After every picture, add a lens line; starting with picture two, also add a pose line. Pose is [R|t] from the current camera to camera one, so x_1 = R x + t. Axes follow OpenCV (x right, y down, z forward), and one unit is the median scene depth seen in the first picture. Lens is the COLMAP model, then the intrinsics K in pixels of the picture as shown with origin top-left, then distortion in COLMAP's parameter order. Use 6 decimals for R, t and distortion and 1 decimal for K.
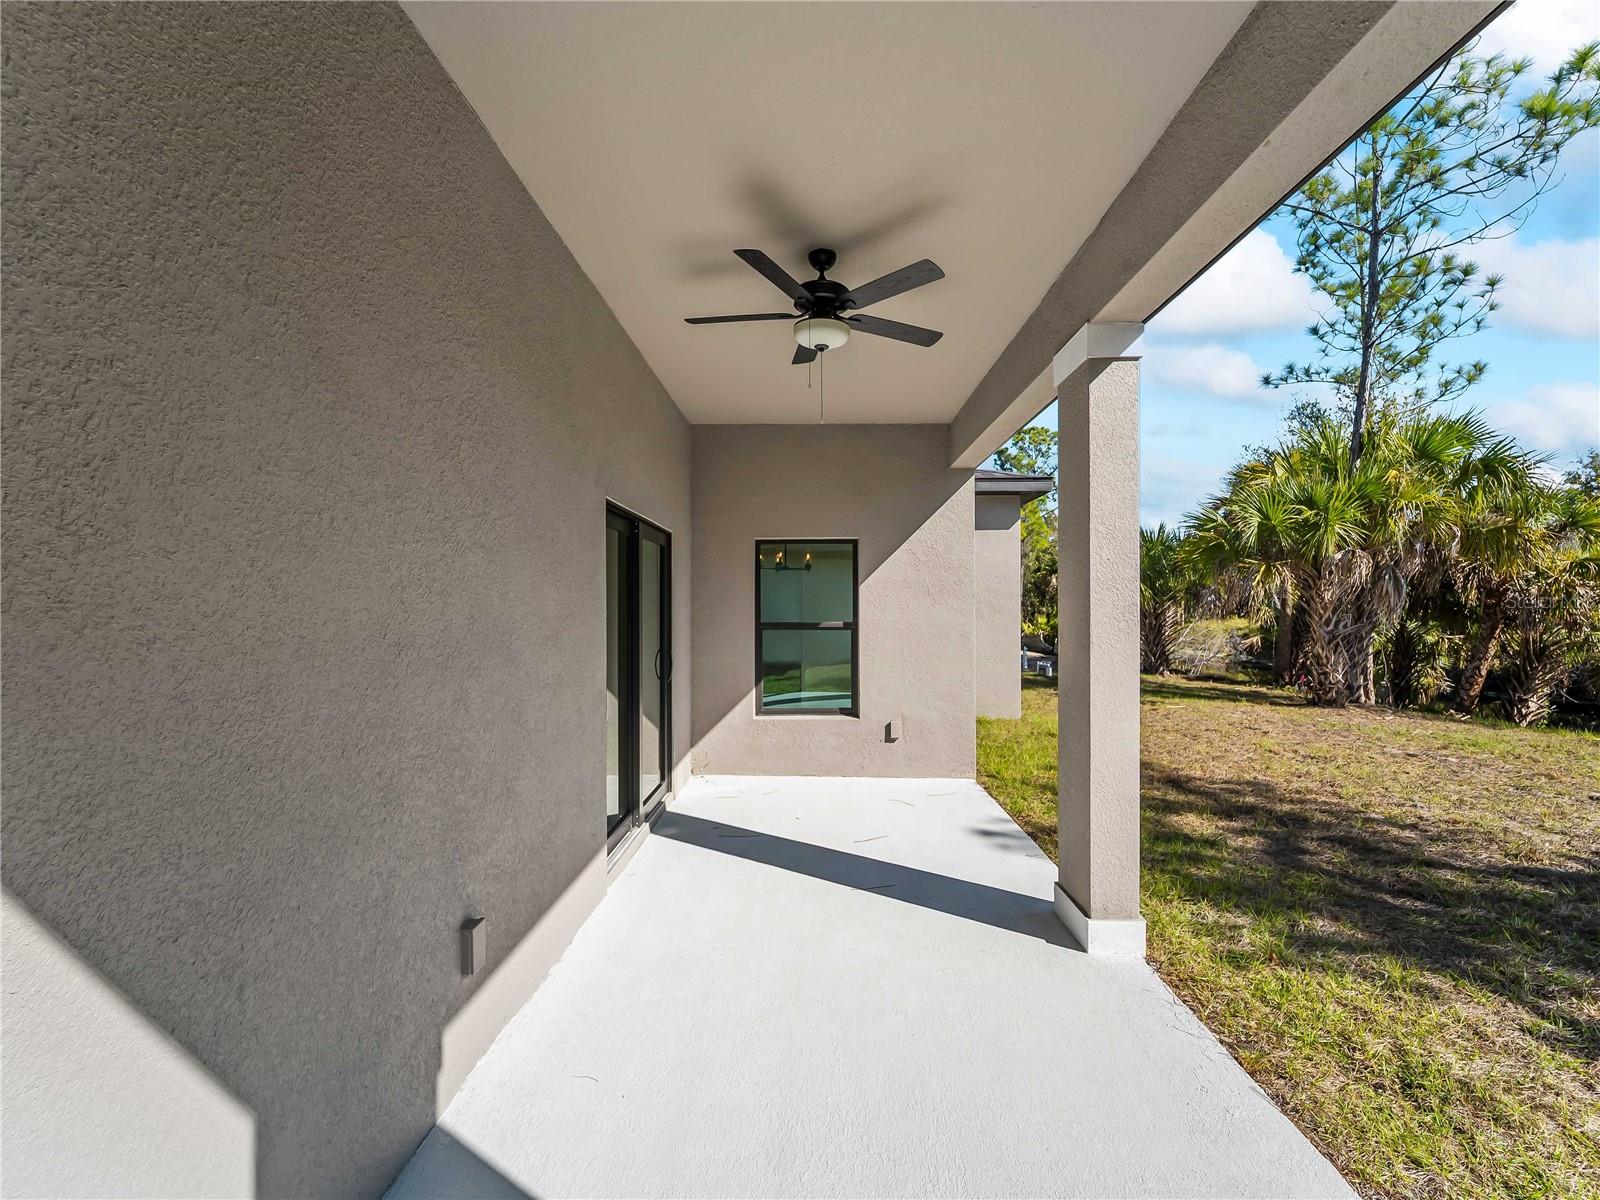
lens RADIAL K [[739.8, 0, 798.9], [0, 739.8, 611.8], [0, 0, 1]] dist [-0.001049, 0.000103]
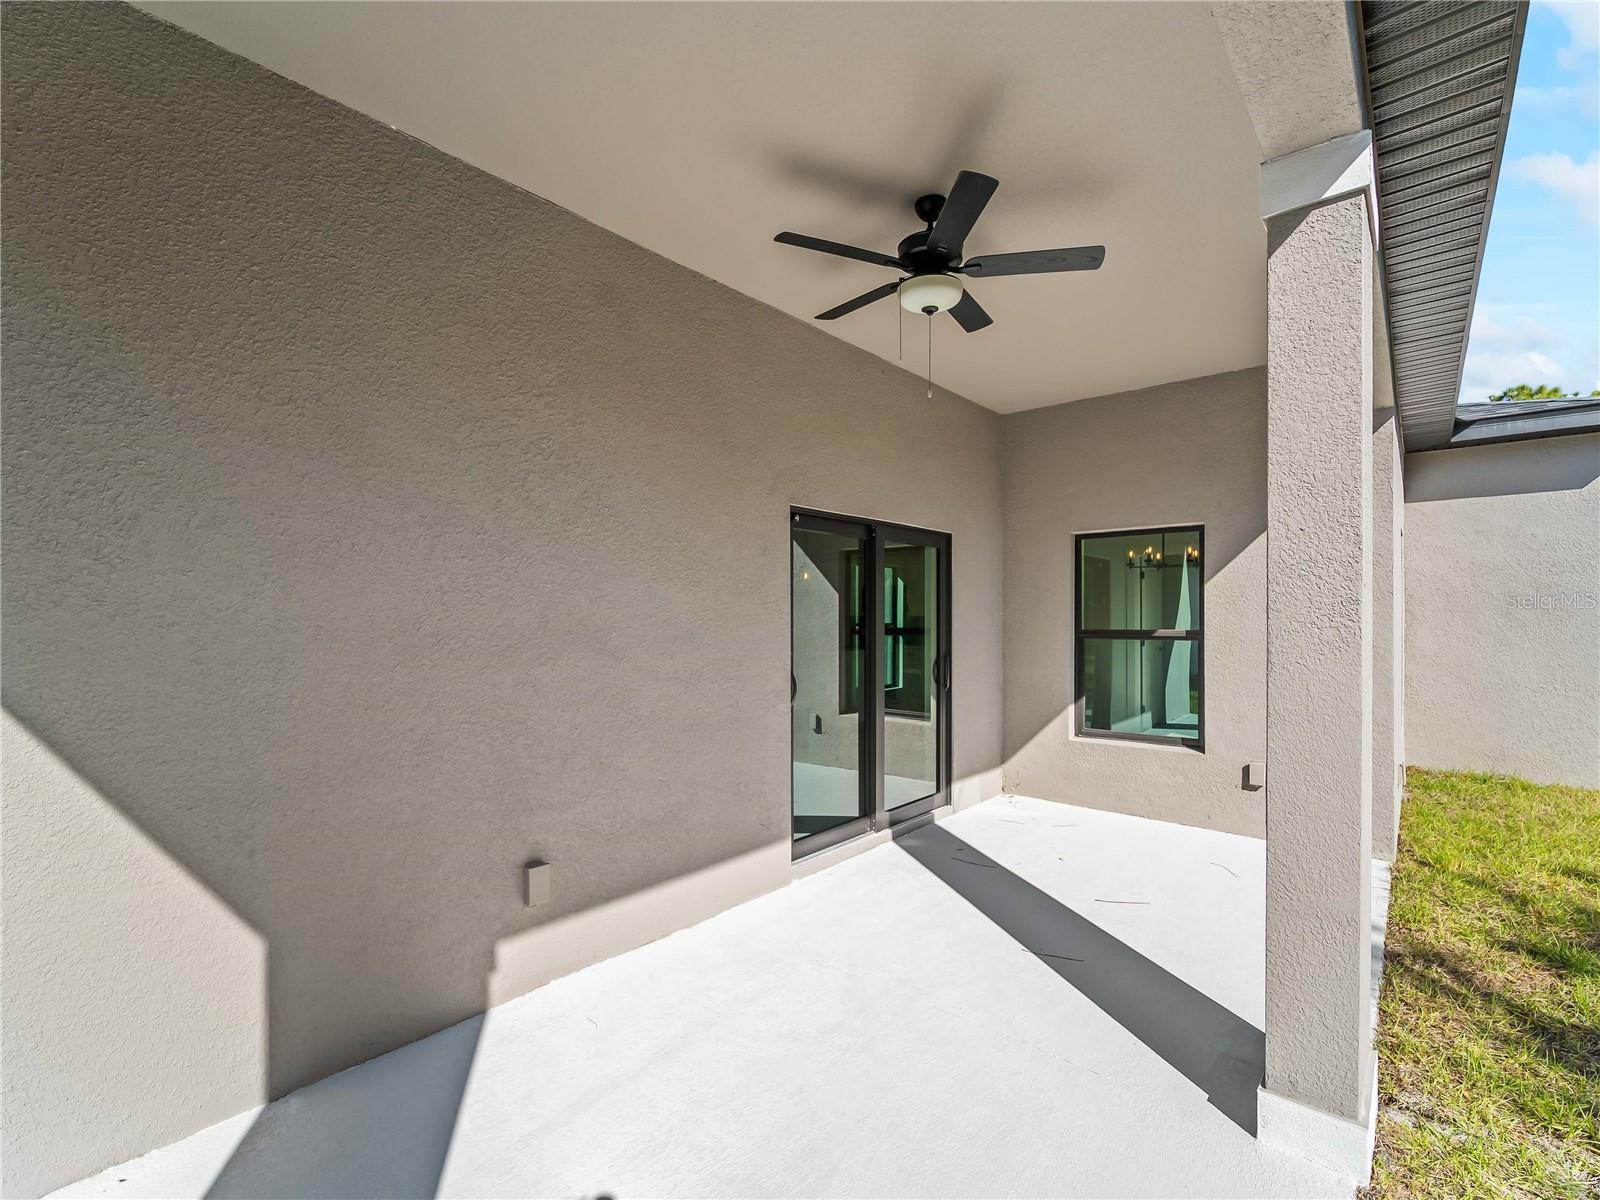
lens RADIAL K [[739.8, 0, 803.0], [0, 739.8, 622.8], [0, 0, 1]] dist [-0.001049, 0.000103]
pose [[0.766700, 0.006738, -0.641971, 0.757199], [-0.004898, 0.999977, 0.004646, 0.011599], [0.641987, -0.000417, 0.766715, 0.376150]]
